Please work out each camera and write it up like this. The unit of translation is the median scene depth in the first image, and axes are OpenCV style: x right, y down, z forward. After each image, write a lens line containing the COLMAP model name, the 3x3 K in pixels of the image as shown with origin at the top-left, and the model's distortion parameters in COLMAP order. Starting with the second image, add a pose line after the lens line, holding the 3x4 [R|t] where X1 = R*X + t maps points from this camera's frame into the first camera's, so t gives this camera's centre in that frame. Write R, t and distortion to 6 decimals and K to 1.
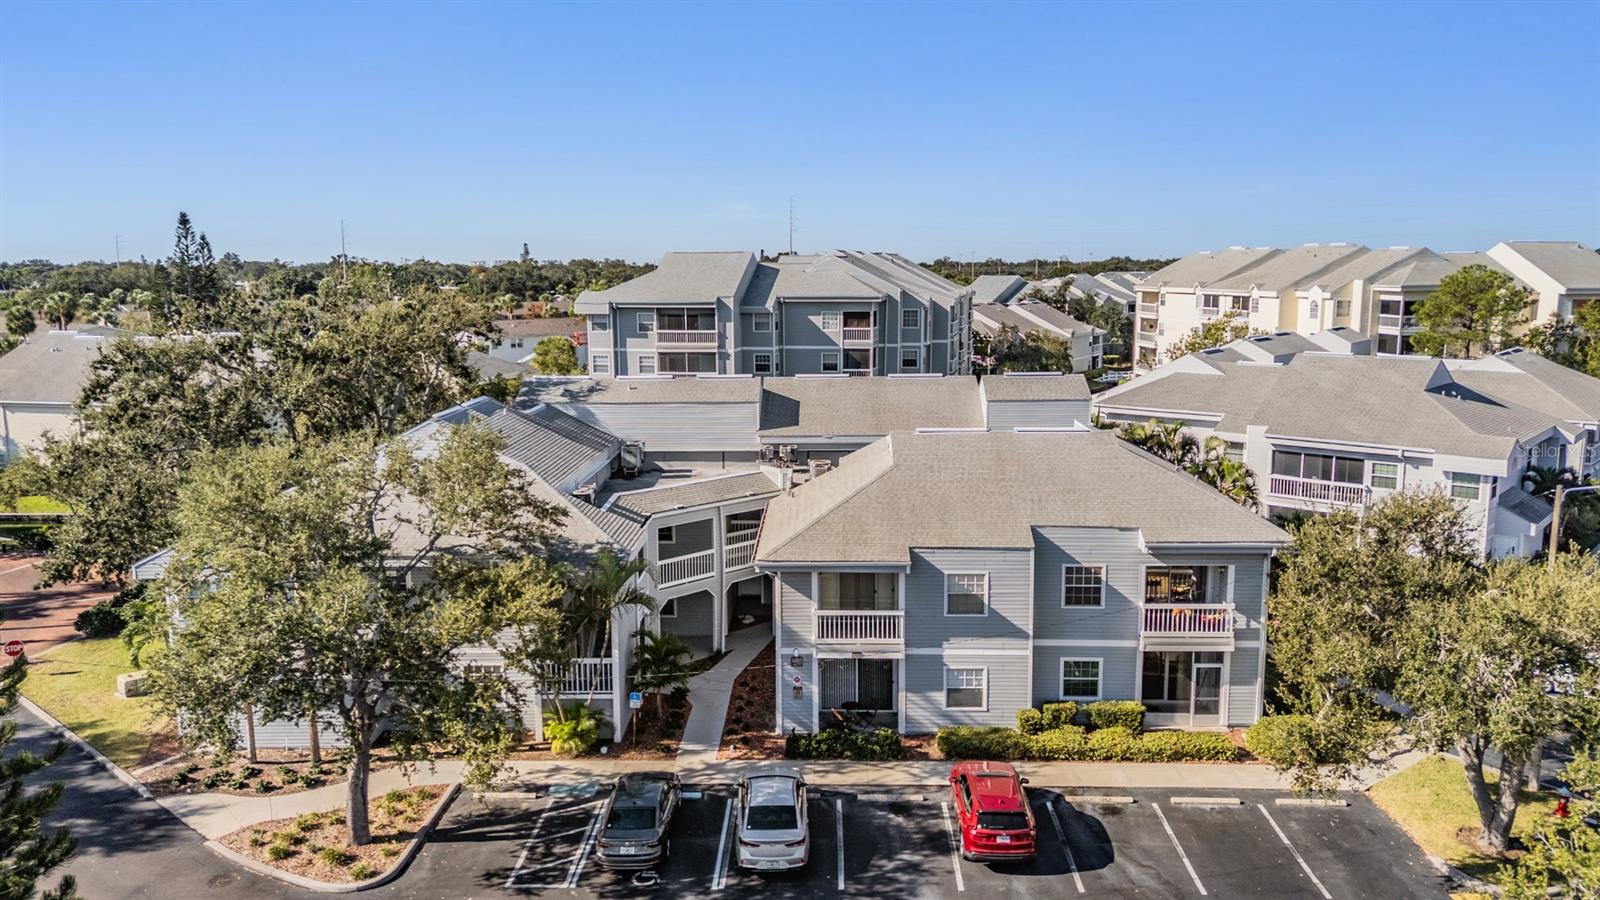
lens RADIAL K [[1164.2, 0, 800.0], [0, 1164.2, 450.0], [0, 0, 1]] dist [0.077828, -0.061720]
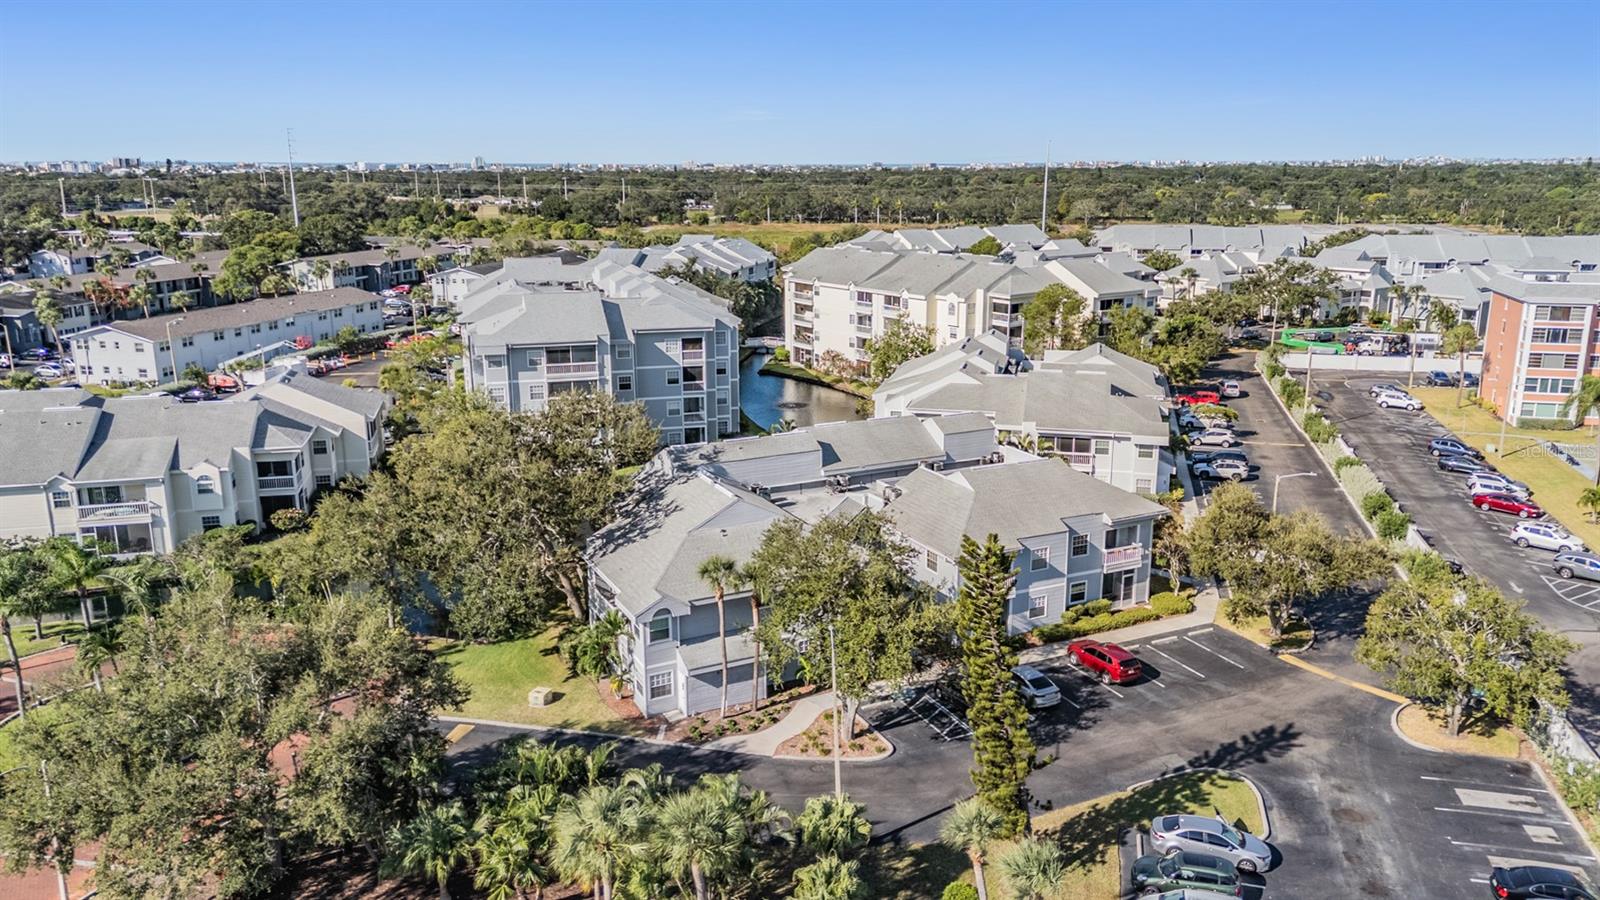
lens RADIAL K [[1164.2, 0, 800.0], [0, 1164.2, 450.0], [0, 0, 1]] dist [0.077828, -0.061720]
pose [[0.884445, -0.106305, 0.454374, -0.459808], [0.068694, 0.992758, 0.098552, -0.117403], [-0.461560, -0.055952, 0.885343, -0.219802]]
